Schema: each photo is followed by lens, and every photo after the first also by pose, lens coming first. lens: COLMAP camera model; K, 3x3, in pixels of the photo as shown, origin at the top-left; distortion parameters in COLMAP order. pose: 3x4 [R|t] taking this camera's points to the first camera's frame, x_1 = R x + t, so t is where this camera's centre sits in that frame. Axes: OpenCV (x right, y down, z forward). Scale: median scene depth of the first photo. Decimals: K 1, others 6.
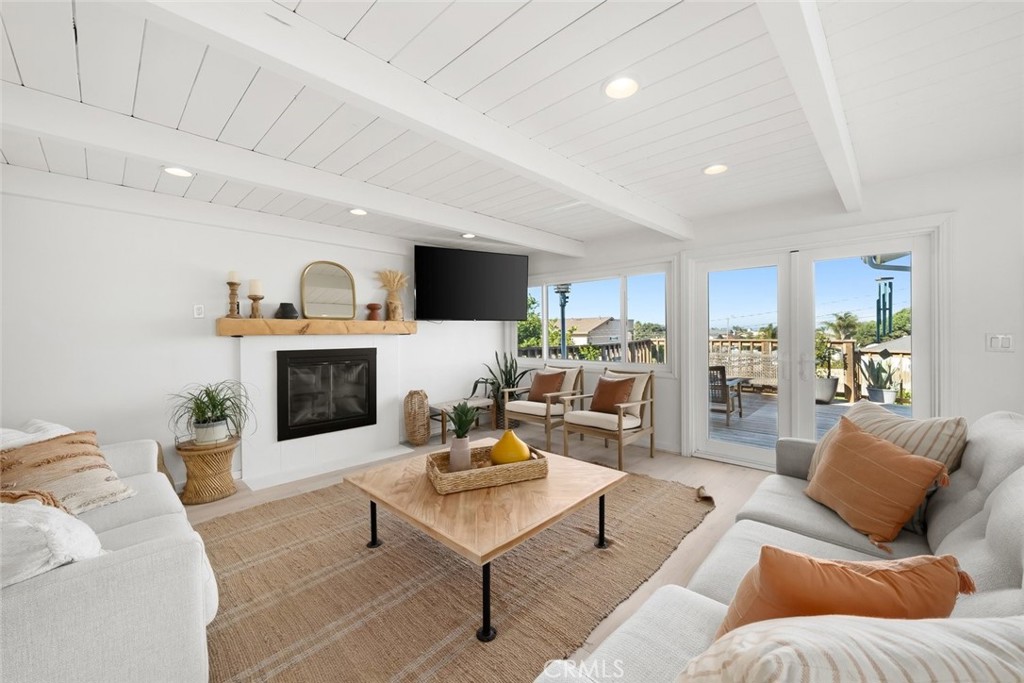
lens RADIAL K [[394.4, 0, 518.0], [0, 394.4, 336.5], [0, 0, 1]] dist [-0.003099, -0.000256]
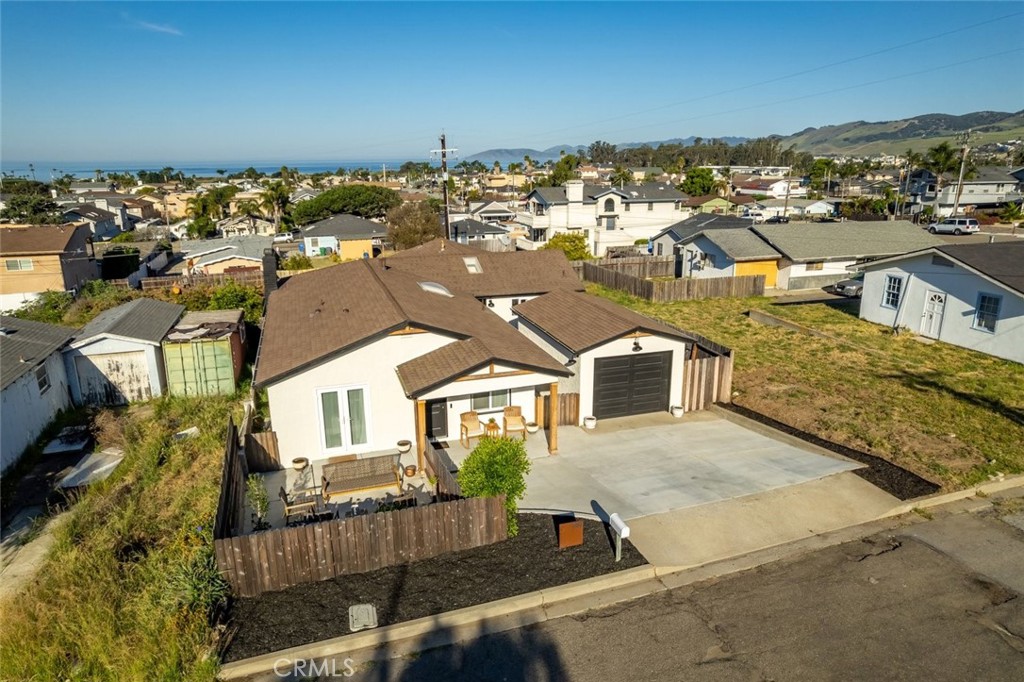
lens RADIAL K [[651.2, 0, 513.0], [0, 651.2, 339.6], [0, 0, 1]] dist [-0.065683, 0.050315]
pose [[0.473068, -0.232376, 0.849828, -0.285095], [0.015571, 0.966644, 0.255649, -0.081962], [-0.880888, -0.107706, 0.460907, -0.236790]]
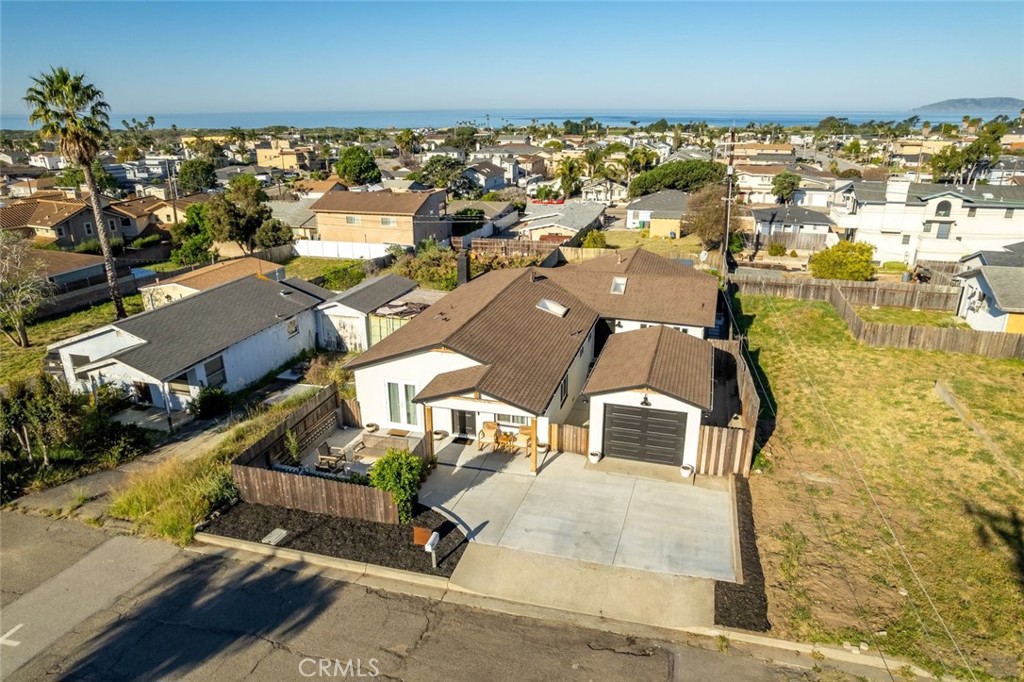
lens RADIAL K [[651.2, 0, 513.7], [0, 651.2, 344.9], [0, 0, 1]] dist [-0.065683, 0.050315]
pose [[0.888364, -0.154763, 0.432270, -0.204923], [0.007123, 0.946011, 0.324055, -0.125626], [-0.459084, -0.284800, 0.841505, -0.363387]]
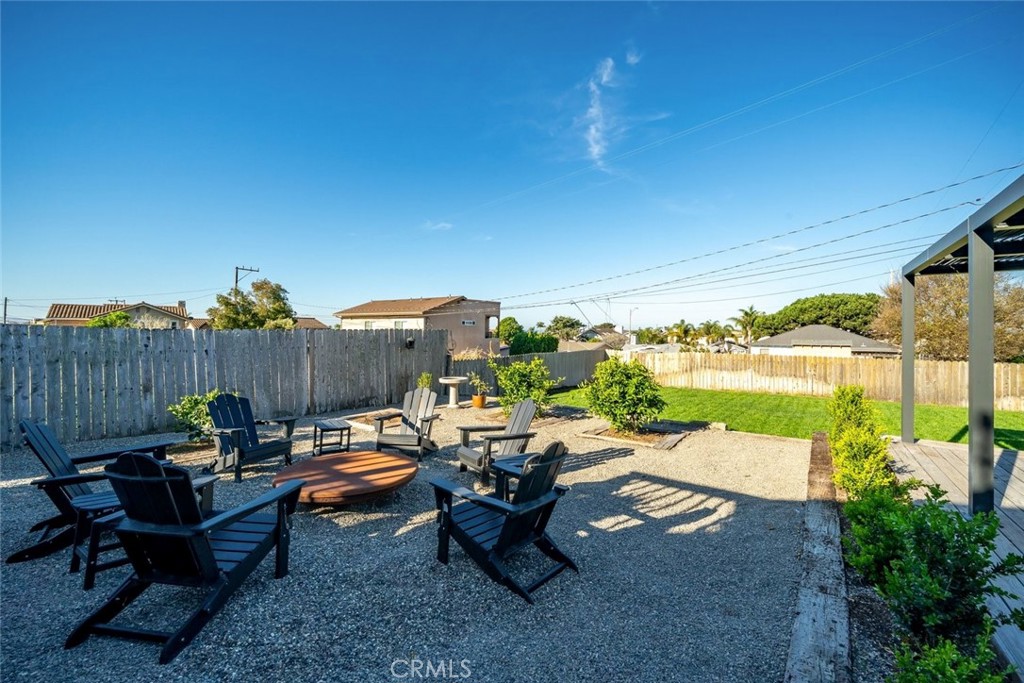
lens RADIAL K [[411.5, 0, 511.8], [0, 411.5, 325.3], [0, 0, 1]] dist [-0.001848, -0.000859]
pose [[0.991618, 0.019037, 0.127795, 0.130479], [-0.015714, 0.999513, -0.026957, 0.017985], [-0.128246, 0.024723, 0.991434, 0.088156]]
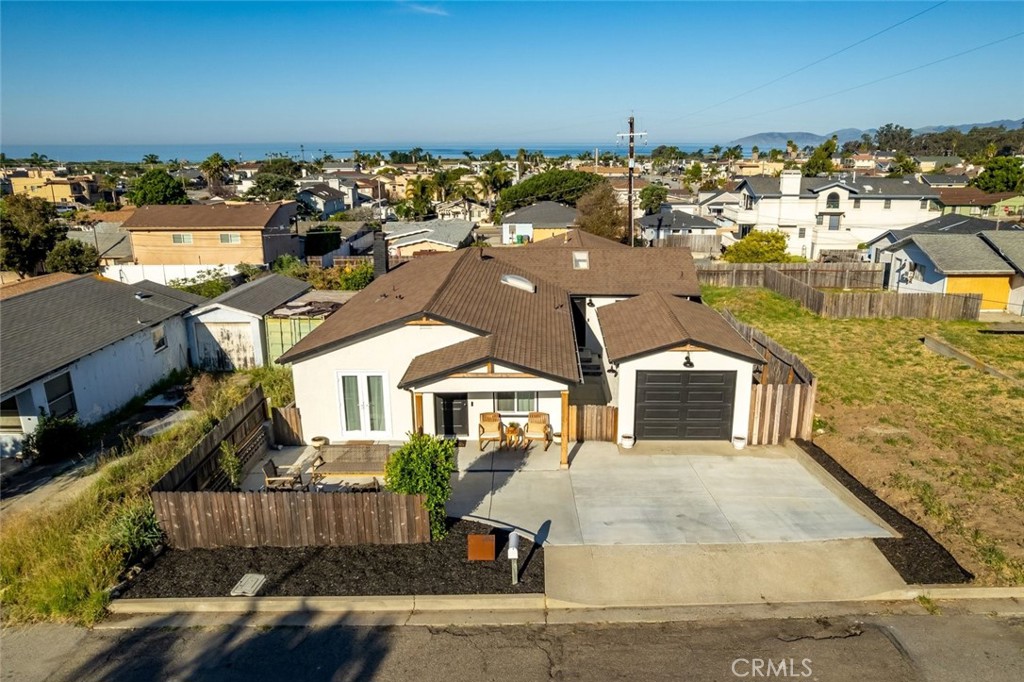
lens RADIAL K [[719.2, 0, 539.5], [0, 719.2, 344.8], [0, 0, 1]] dist [-0.070360, 0.061675]
pose [[0.728348, -0.180305, 0.661059, -0.242490], [0.007275, 0.966738, 0.255664, -0.082101], [-0.685169, -0.181403, 0.705434, -0.302170]]
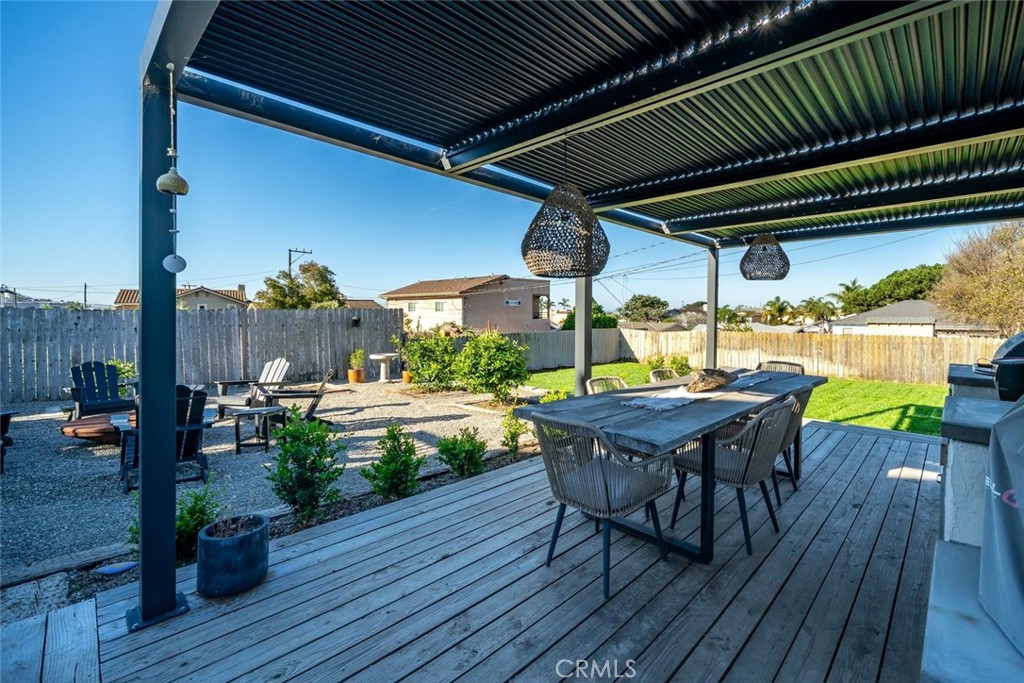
lens RADIAL K [[449.8, 0, 562.5], [0, 449.8, 315.0], [0, 0, 1]] dist [-0.002881, -0.000307]
pose [[0.999272, 0.006285, 0.037628, 0.178906], [-0.006098, 0.999969, -0.005075, 0.018768], [-0.037659, 0.004842, 0.999279, 0.070137]]
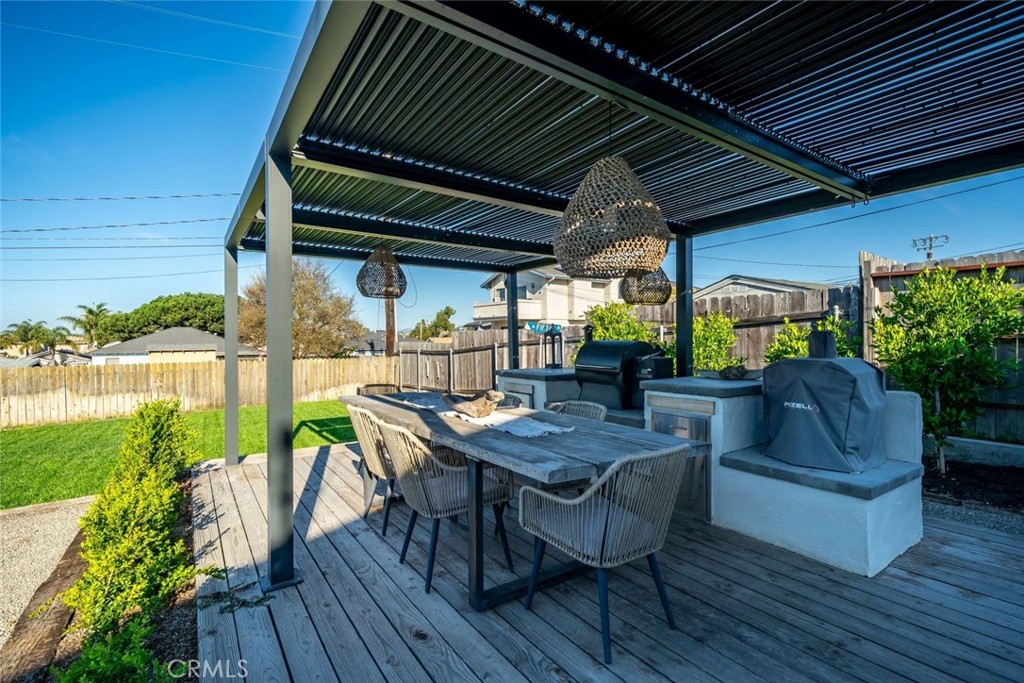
lens RADIAL K [[466.2, 0, 509.5], [0, 466.2, 344.3], [0, 0, 1]] dist [0.005931, -0.000735]
pose [[0.203010, -0.004376, 0.979167, 0.154710], [0.012332, 0.999922, 0.001912, 0.019487], [-0.979099, 0.011687, 0.203048, 0.101216]]
